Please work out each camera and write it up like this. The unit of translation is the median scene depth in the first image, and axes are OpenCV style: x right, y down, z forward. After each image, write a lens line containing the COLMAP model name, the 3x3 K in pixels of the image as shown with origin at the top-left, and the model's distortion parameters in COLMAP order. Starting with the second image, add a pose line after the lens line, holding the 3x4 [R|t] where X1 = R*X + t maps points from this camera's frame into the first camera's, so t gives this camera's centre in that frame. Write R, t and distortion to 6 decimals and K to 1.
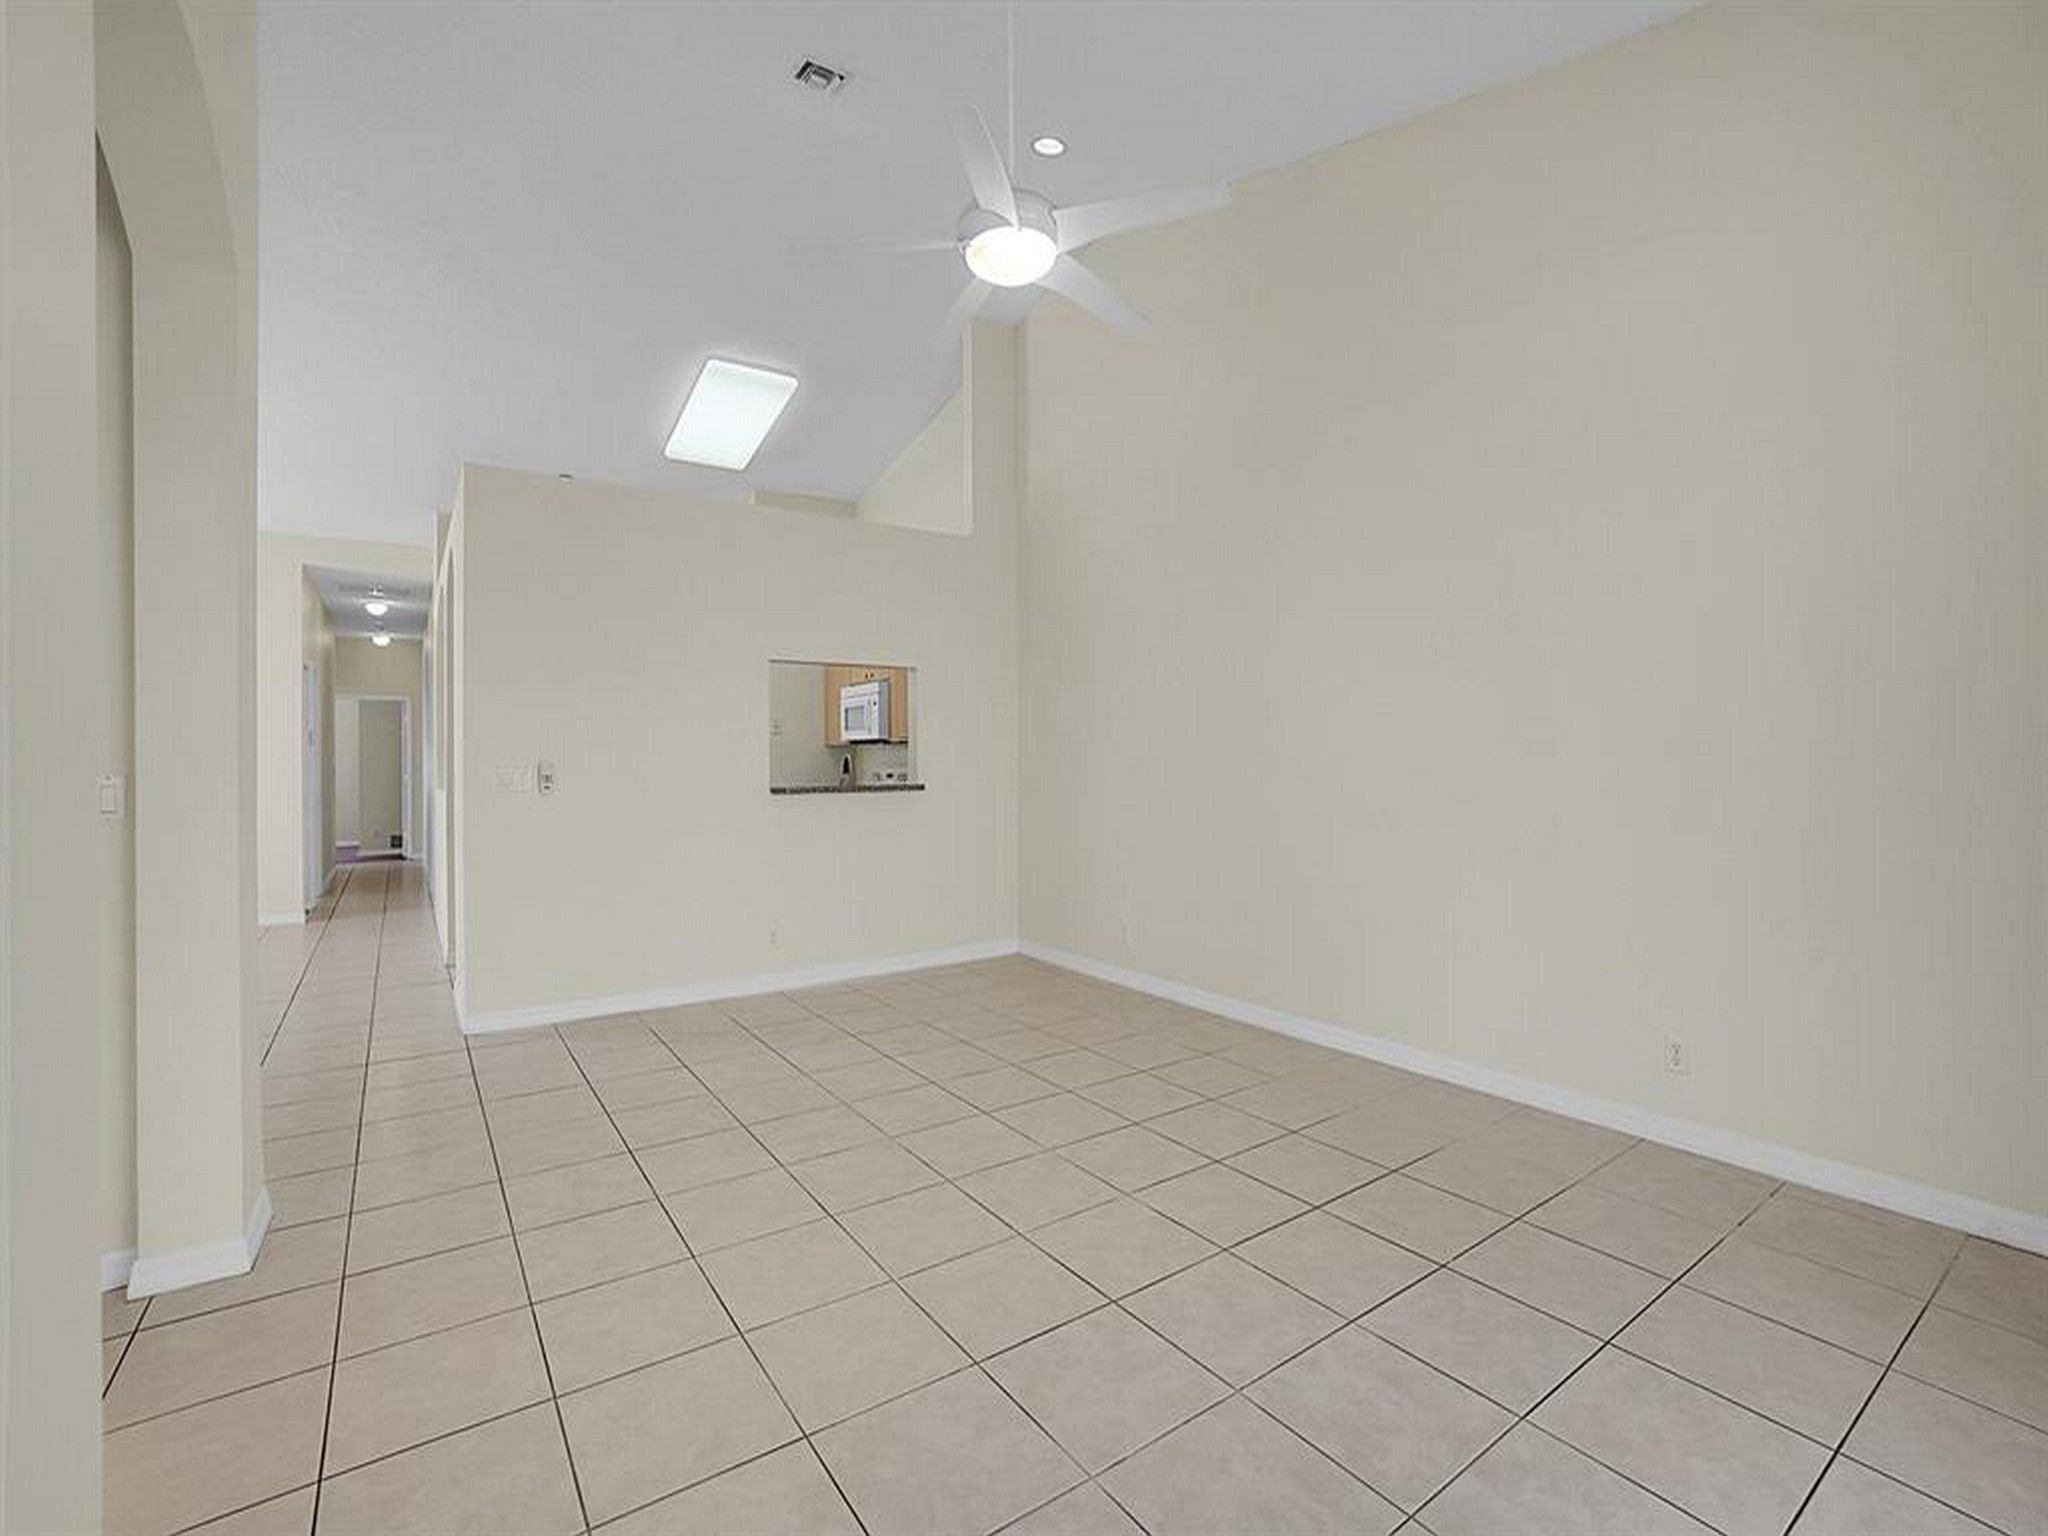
lens RADIAL K [[906.4, 0, 1014.1], [0, 906.4, 758.5], [0, 0, 1]] dist [-0.057748, 0.019405]
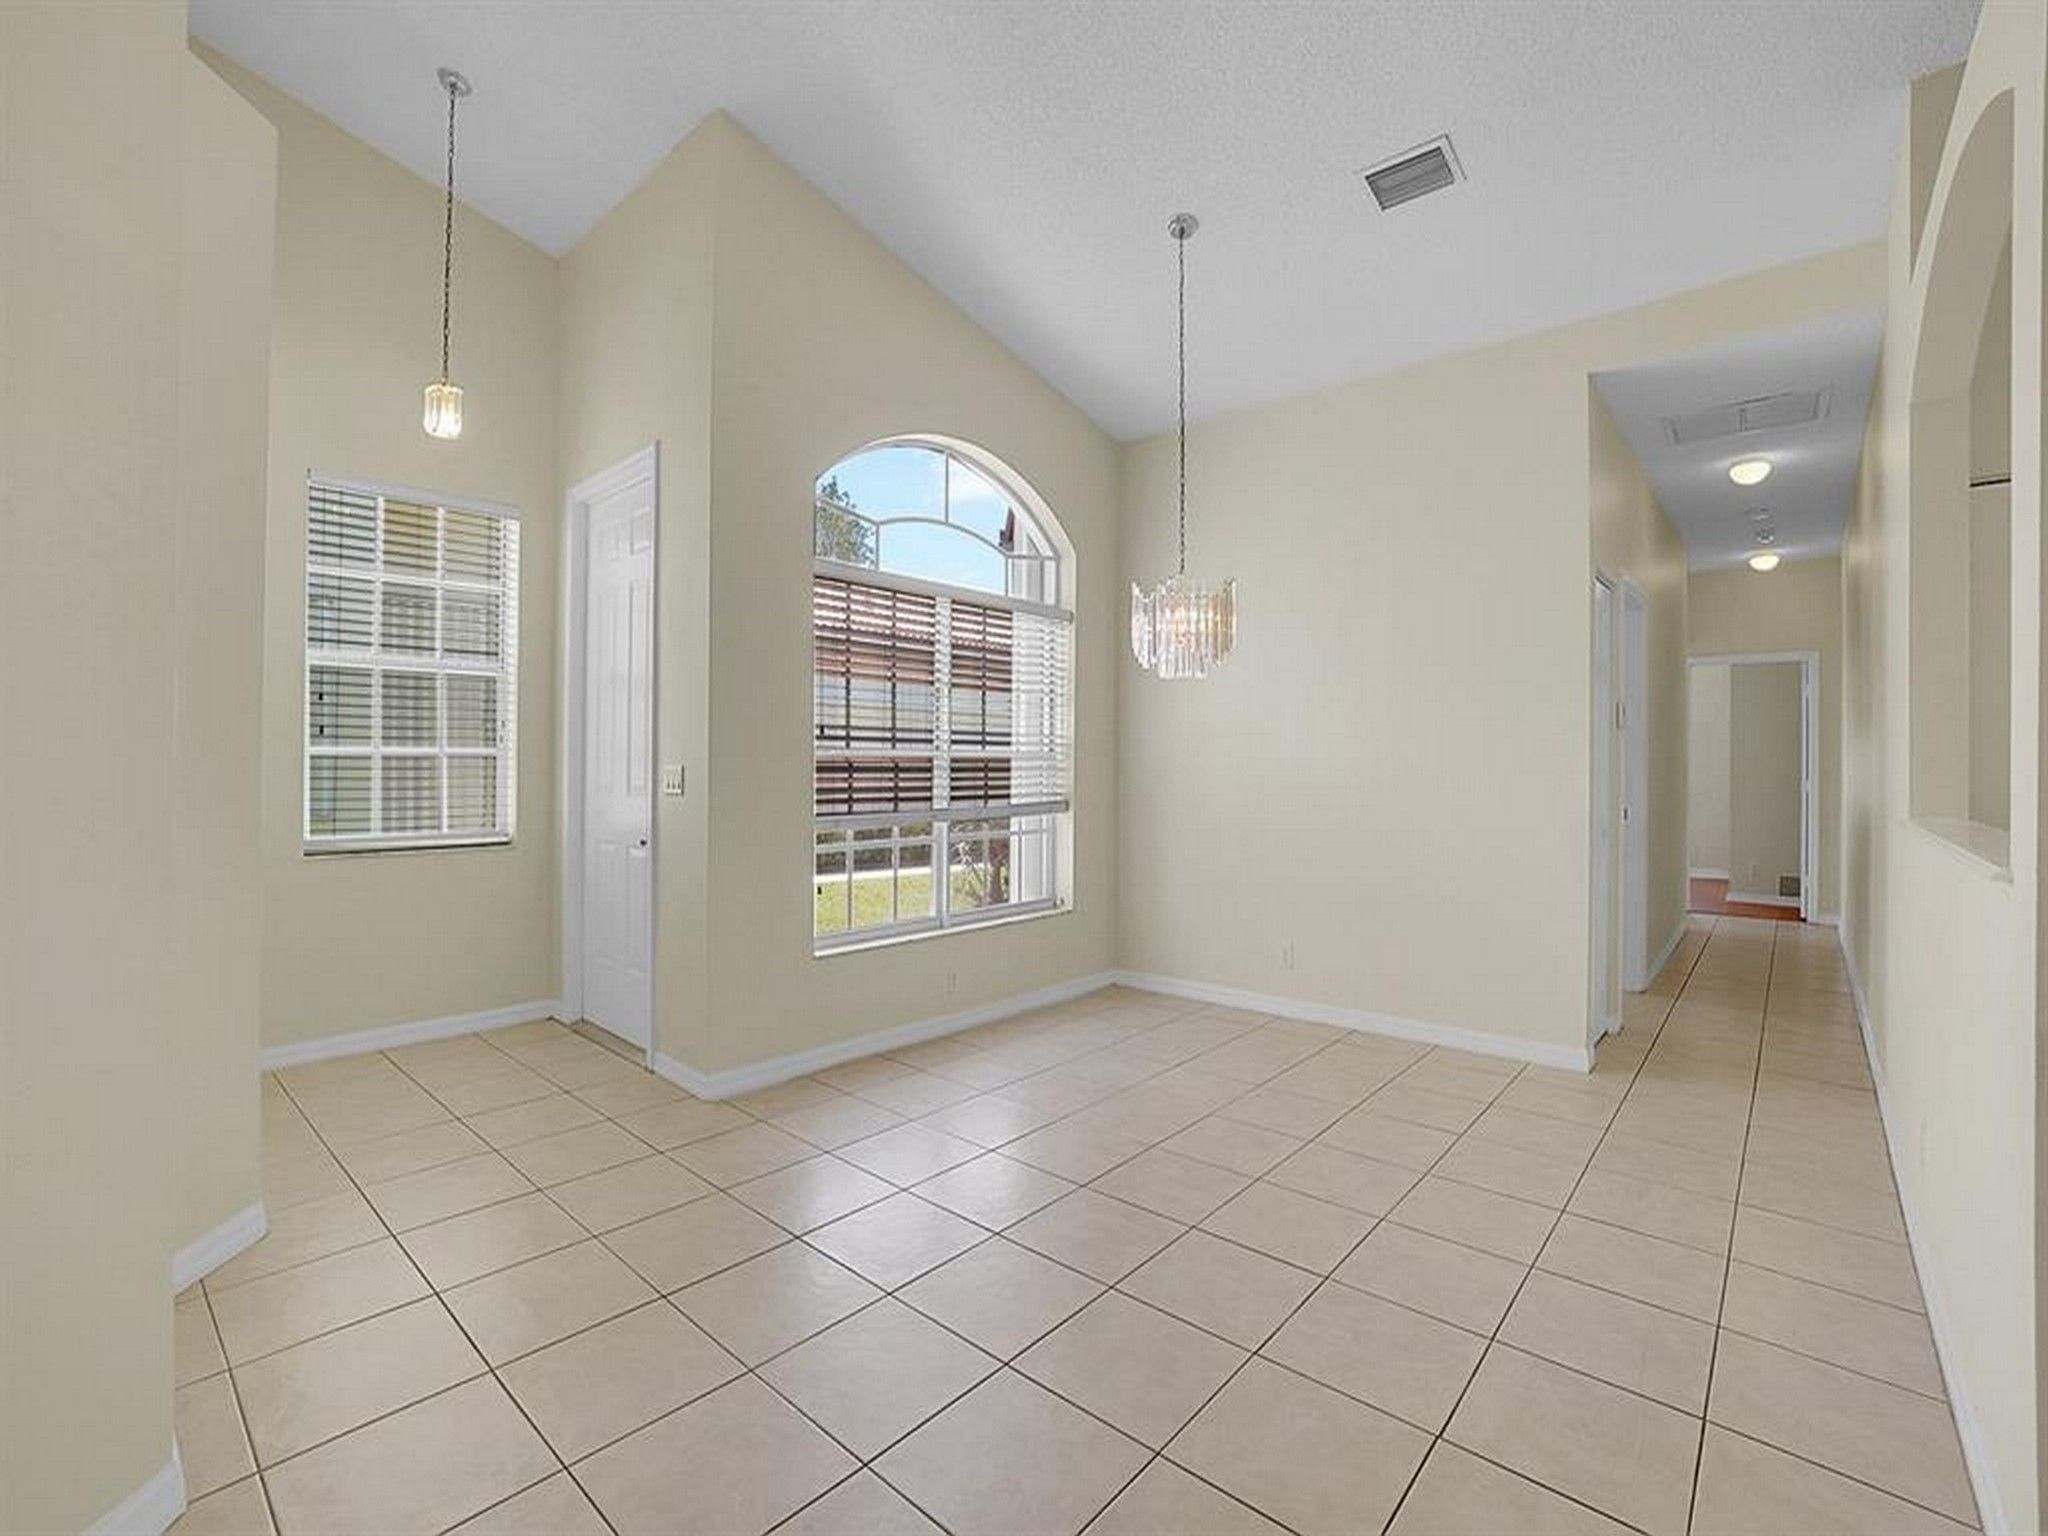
lens RADIAL K [[906.4, 0, 1014.1], [0, 906.4, 758.5], [0, 0, 1]] dist [-0.057748, 0.019405]
pose [[0.233207, 0.008468, -0.972390, -0.239013], [-0.003038, 0.999964, 0.007980, 0.000383], [0.972422, 0.001093, 0.233224, 0.342770]]
